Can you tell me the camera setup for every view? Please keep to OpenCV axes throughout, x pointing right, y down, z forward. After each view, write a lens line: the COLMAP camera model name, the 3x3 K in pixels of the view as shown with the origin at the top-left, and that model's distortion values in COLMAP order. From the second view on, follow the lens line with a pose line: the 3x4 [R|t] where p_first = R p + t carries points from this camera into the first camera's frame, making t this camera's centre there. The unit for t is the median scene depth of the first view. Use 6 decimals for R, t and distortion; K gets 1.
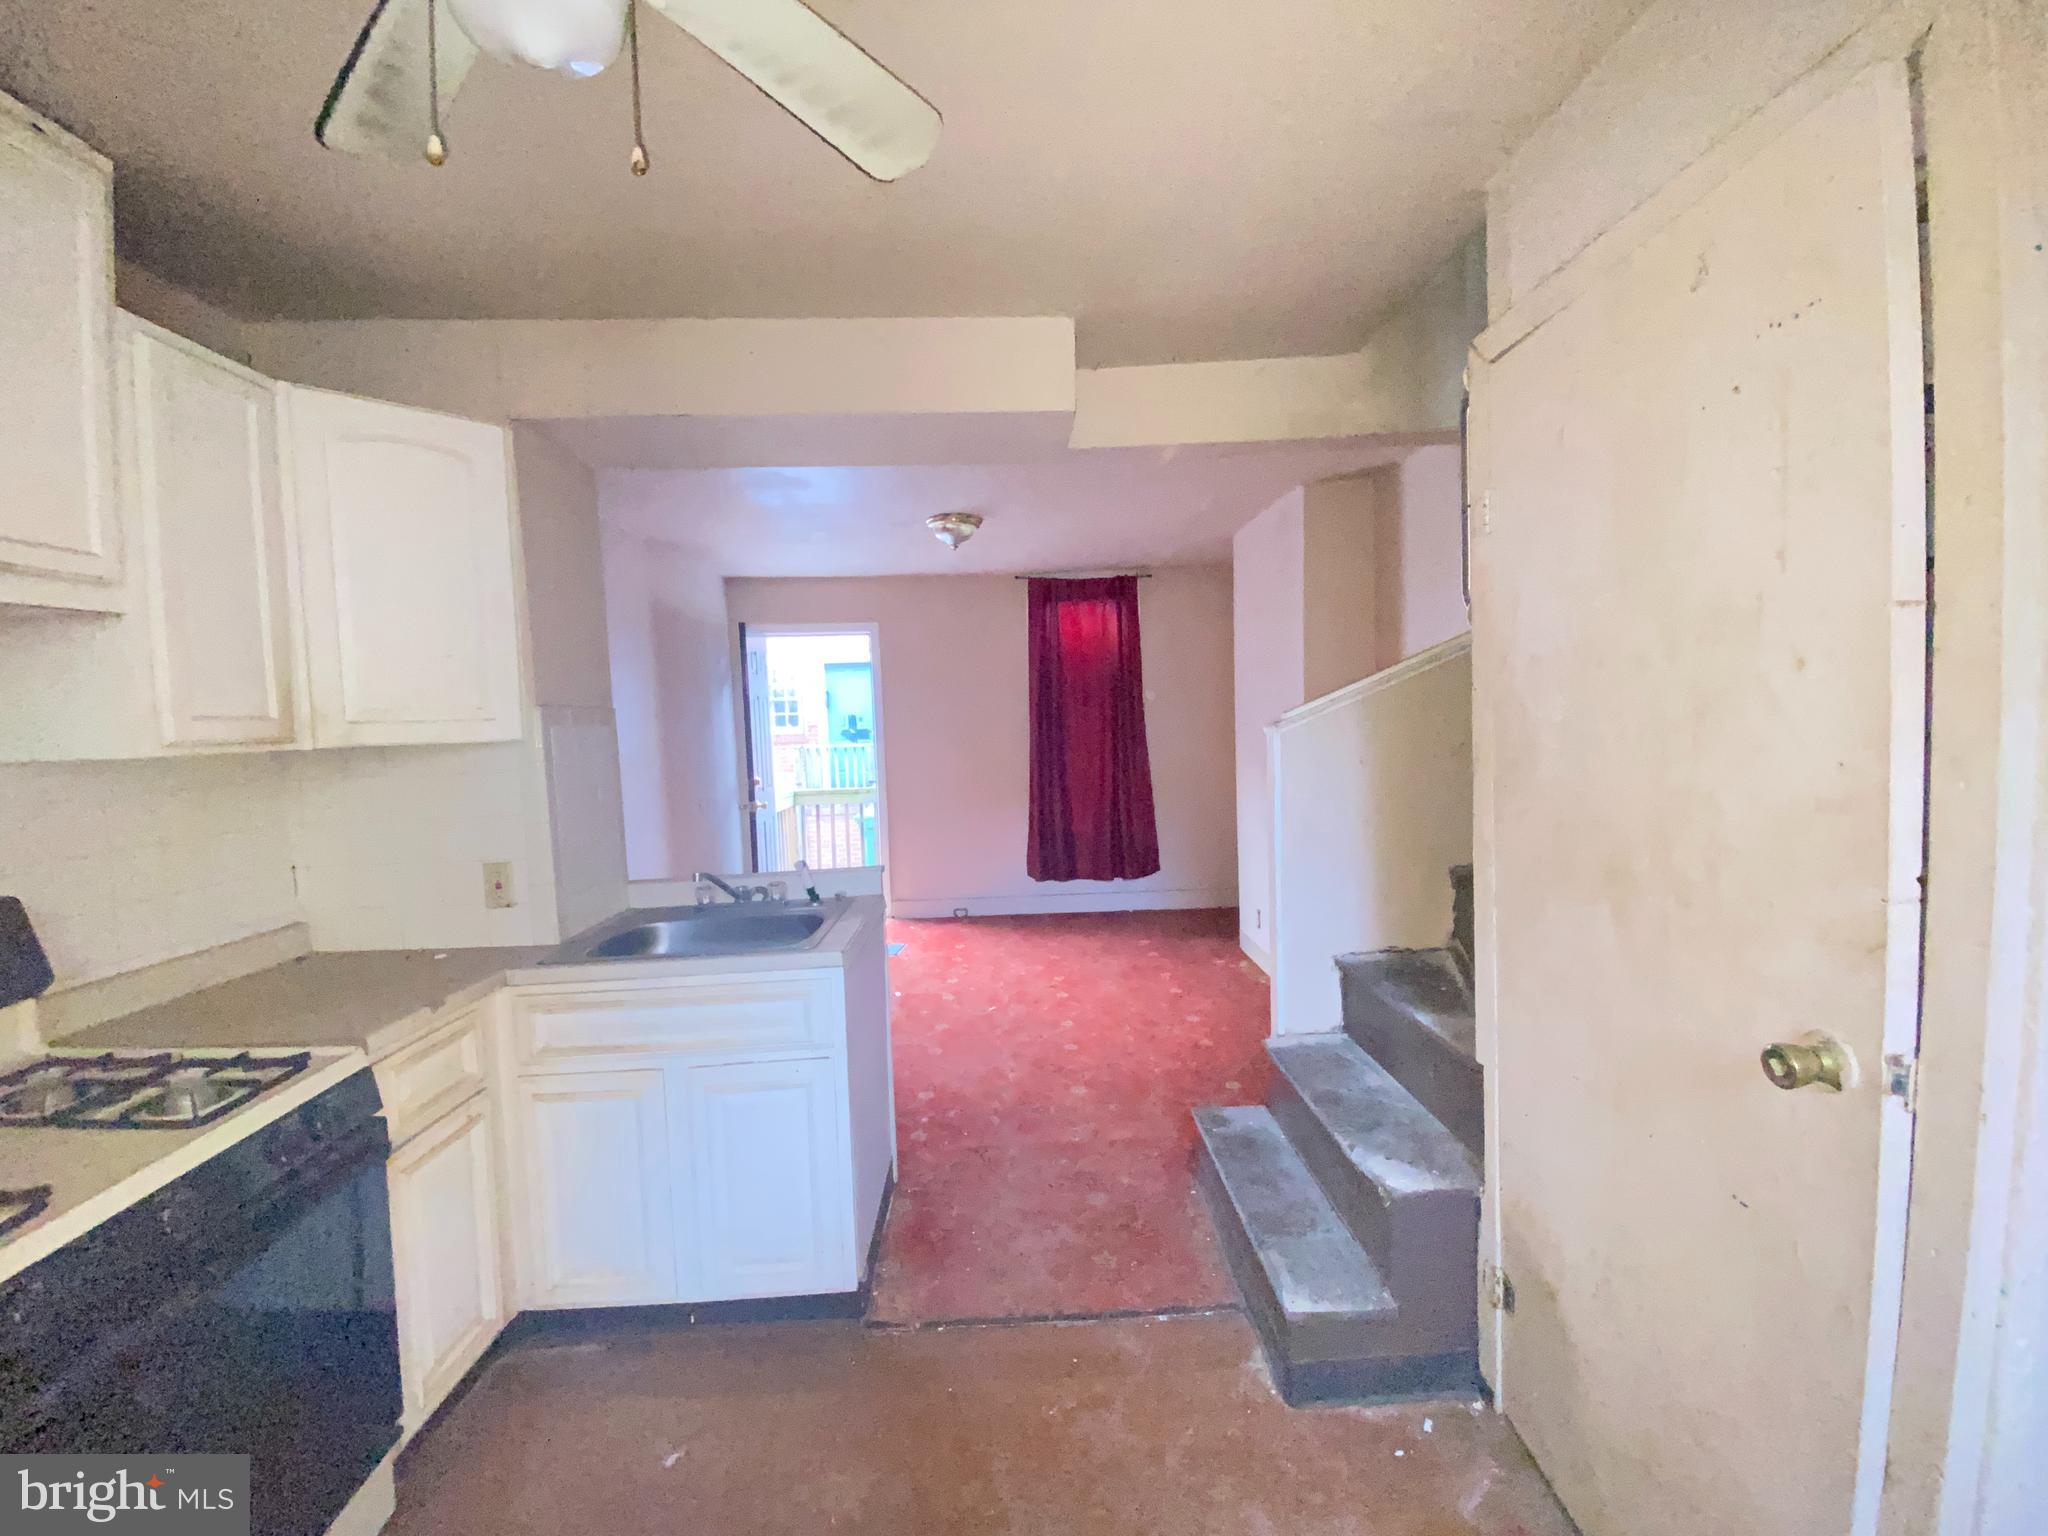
lens RADIAL K [[829.0, 0, 1023.0], [0, 829.0, 763.9], [0, 0, 1]] dist [0.048956, -0.040377]
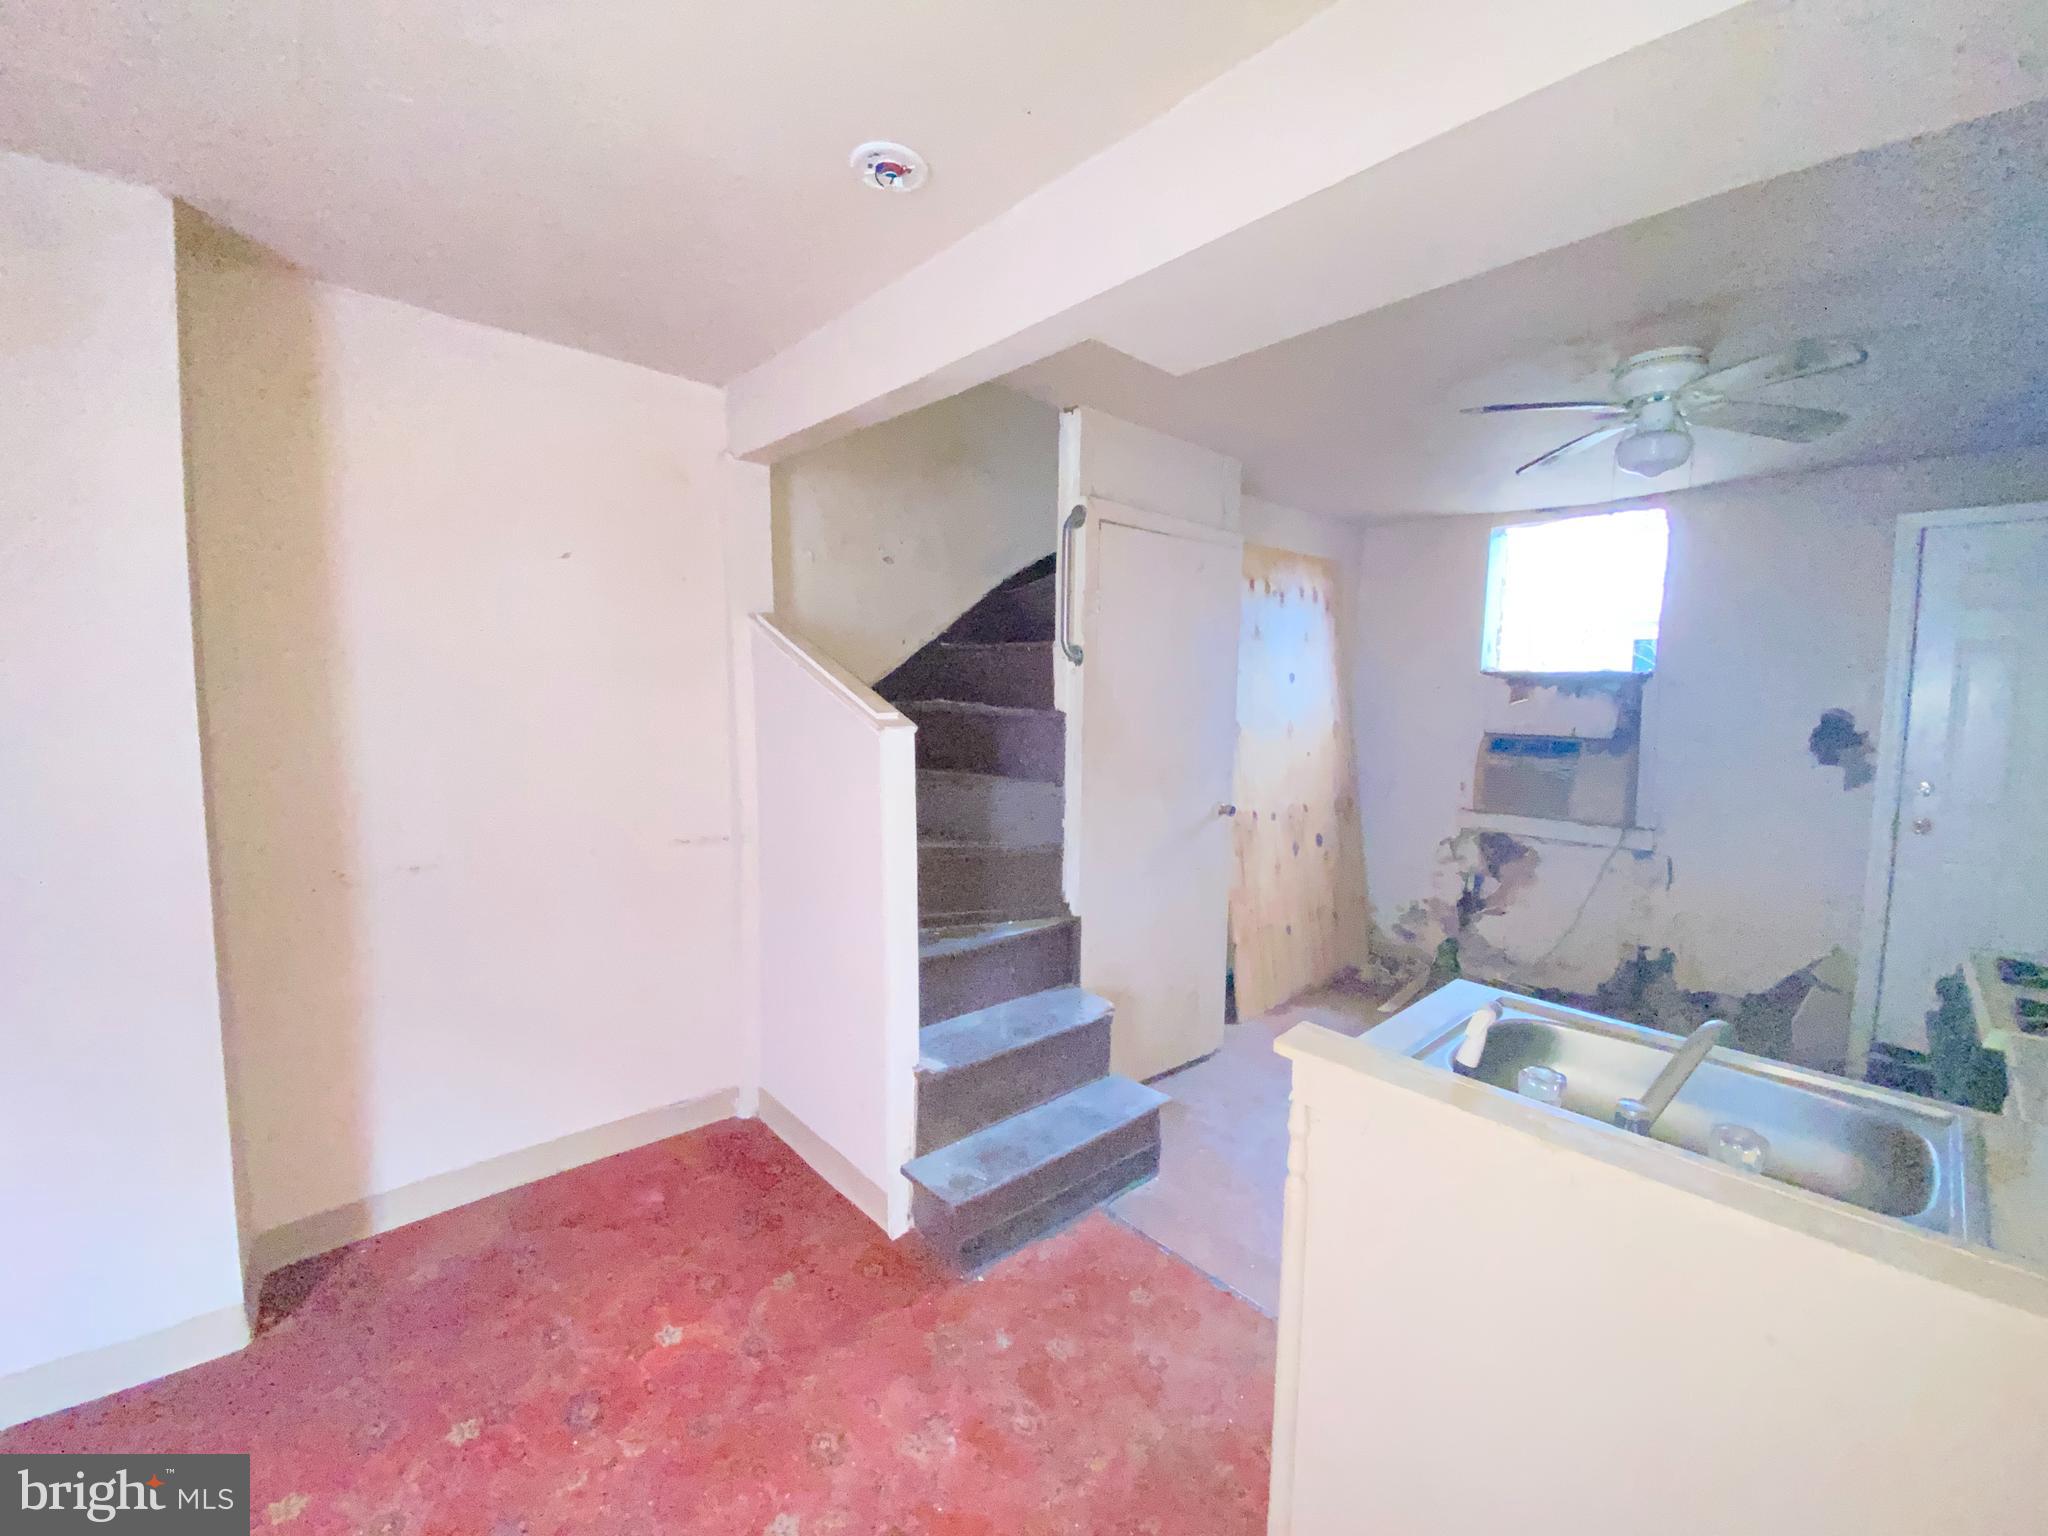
lens RADIAL K [[829.0, 0, 1023.0], [0, 829.0, 763.9], [0, 0, 1]] dist [0.048956, -0.040377]
pose [[-0.648557, -0.038601, 0.760187, -0.261906], [0.053490, 0.993933, 0.096105, -0.048493], [-0.759284, 0.102992, -0.642557, 0.854882]]
